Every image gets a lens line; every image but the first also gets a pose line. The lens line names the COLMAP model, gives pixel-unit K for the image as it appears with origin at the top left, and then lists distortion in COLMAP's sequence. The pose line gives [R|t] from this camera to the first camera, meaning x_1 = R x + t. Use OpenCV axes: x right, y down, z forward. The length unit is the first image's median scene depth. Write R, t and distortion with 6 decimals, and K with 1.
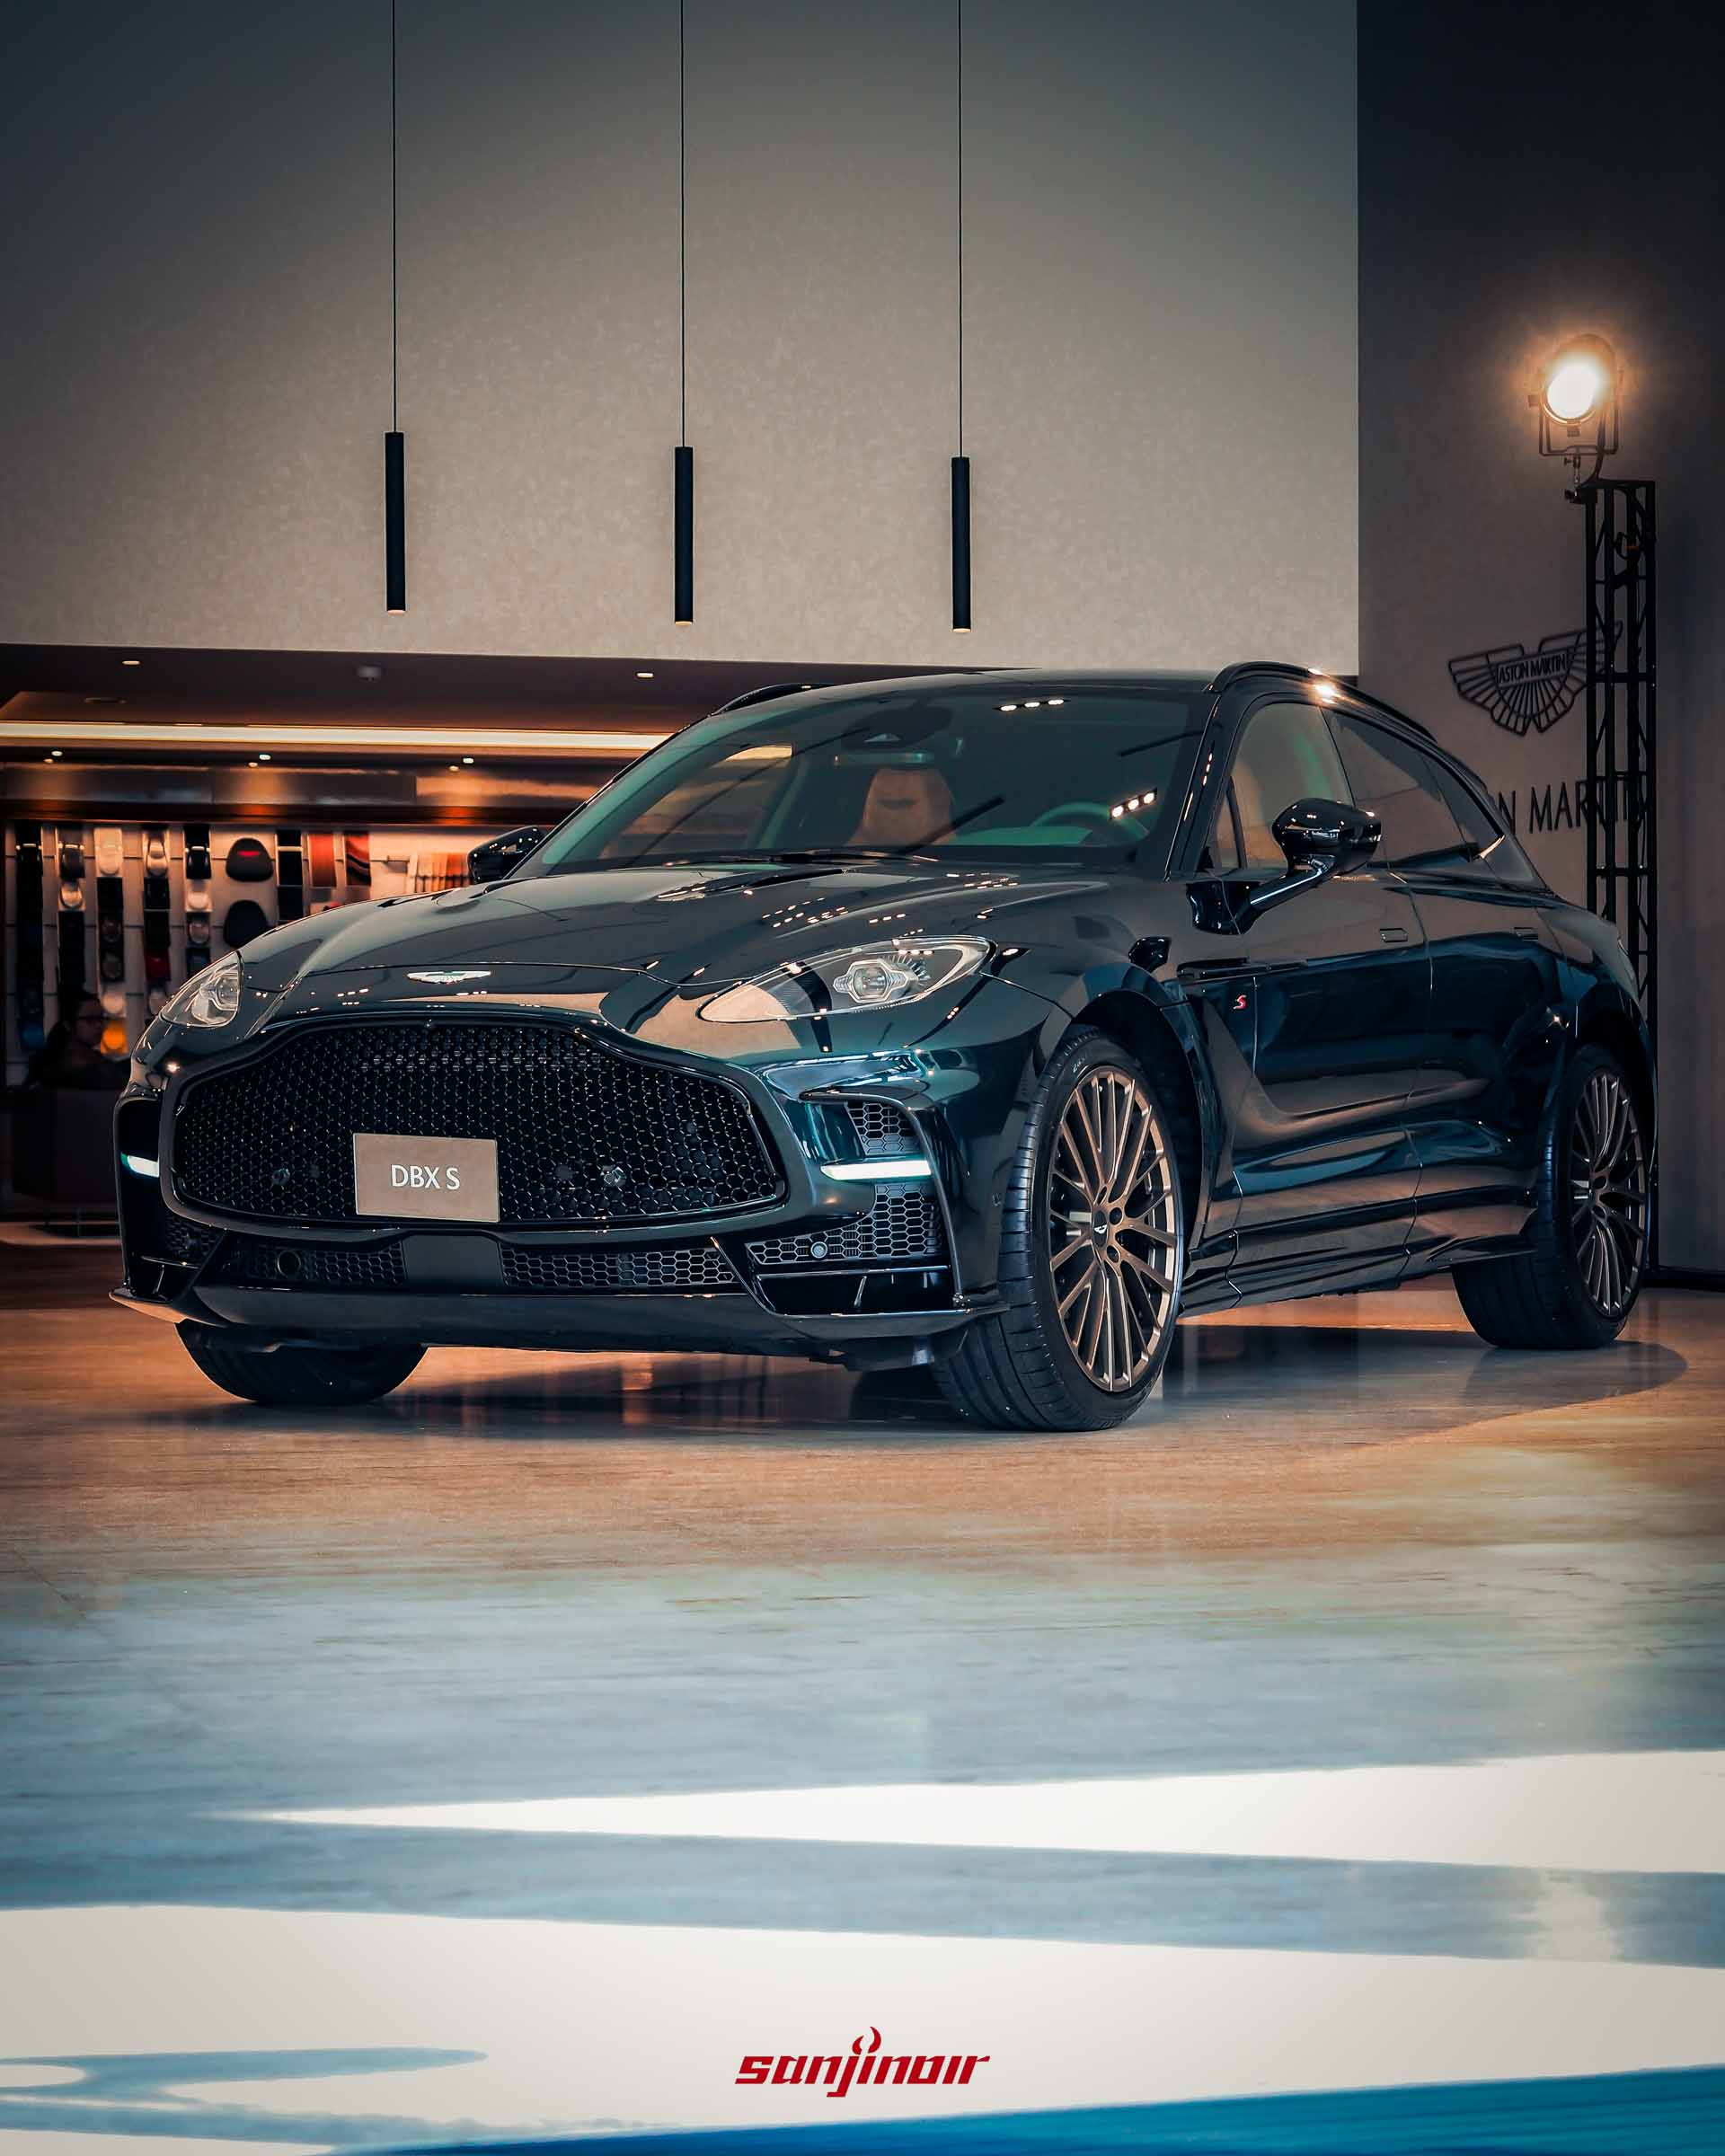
lens RADIAL K [[4418.0, 0, 860.4], [0, 4418.0, 1078.7], [0, 0, 1]] dist [0.008595, 0.000000]
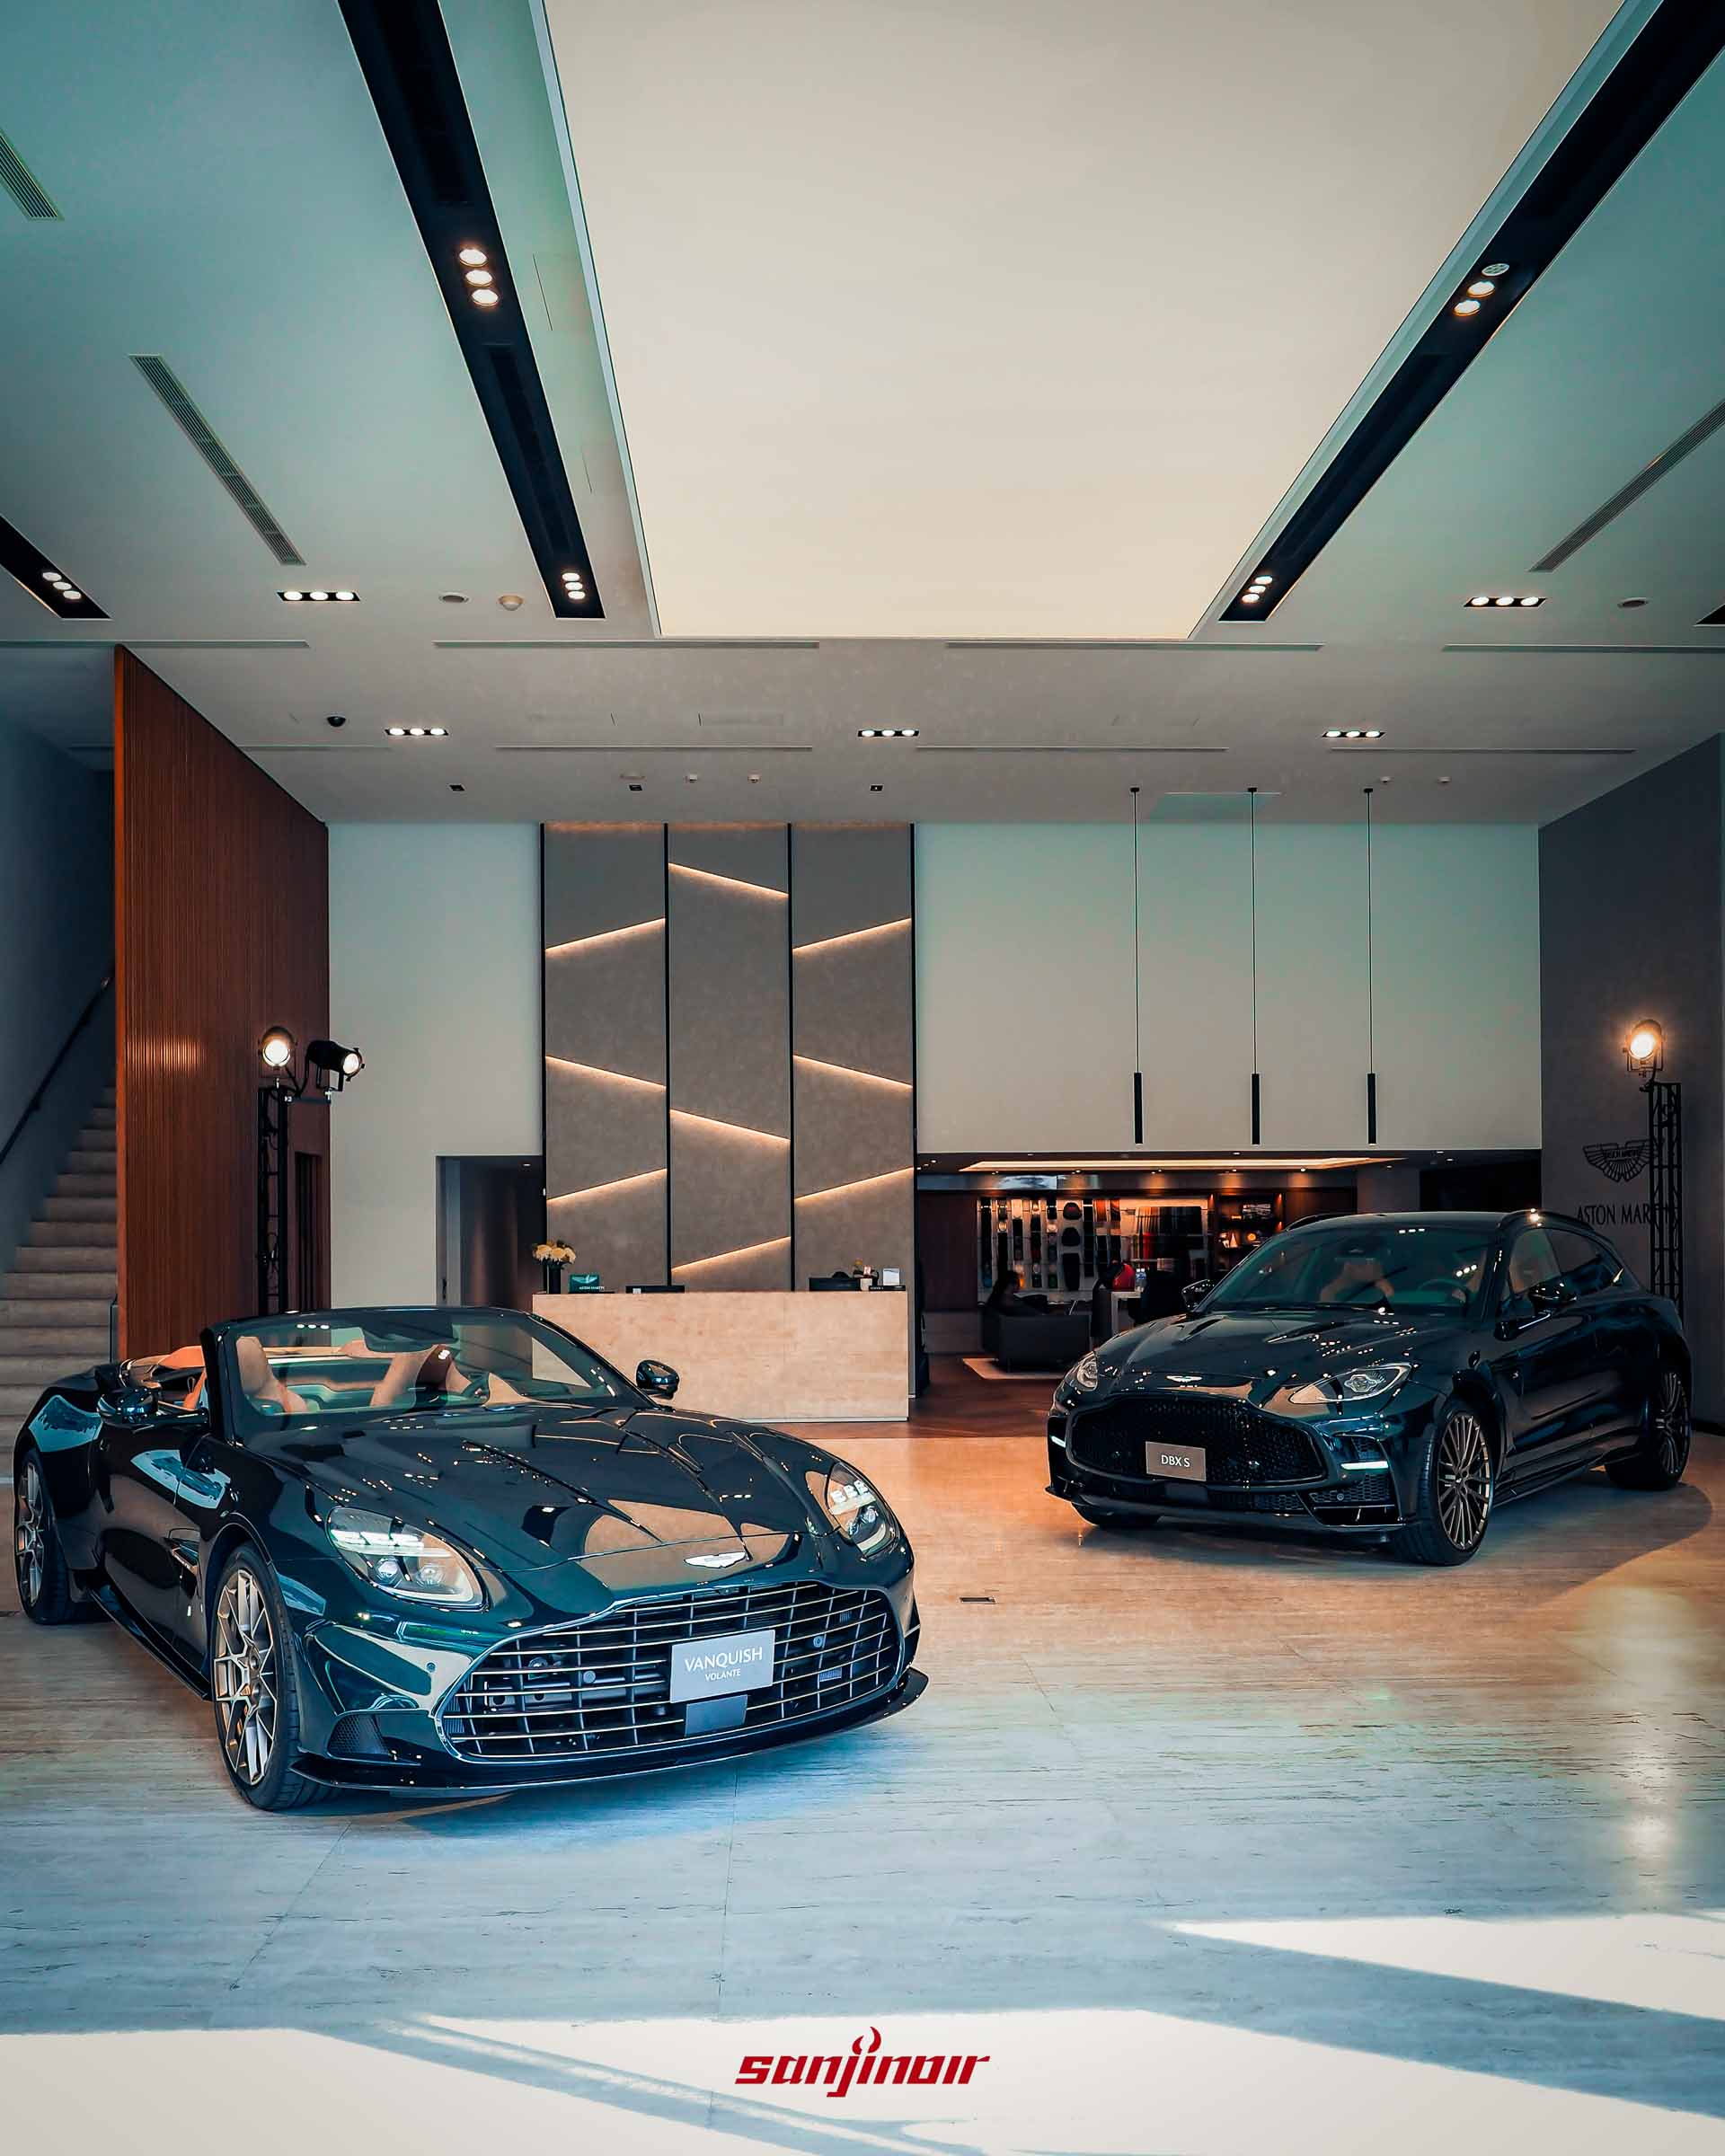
lens RADIAL K [[1742.3, 0, 865.6], [0, 1742.3, 1077.2], [0, 0, 1]] dist [-0.001631, 0.006678]
pose [[0.974558, -0.008162, -0.223988, -0.038594], [0.005920, 0.999925, -0.010680, -0.150066], [0.224058, 0.009083, 0.974533, 0.006551]]
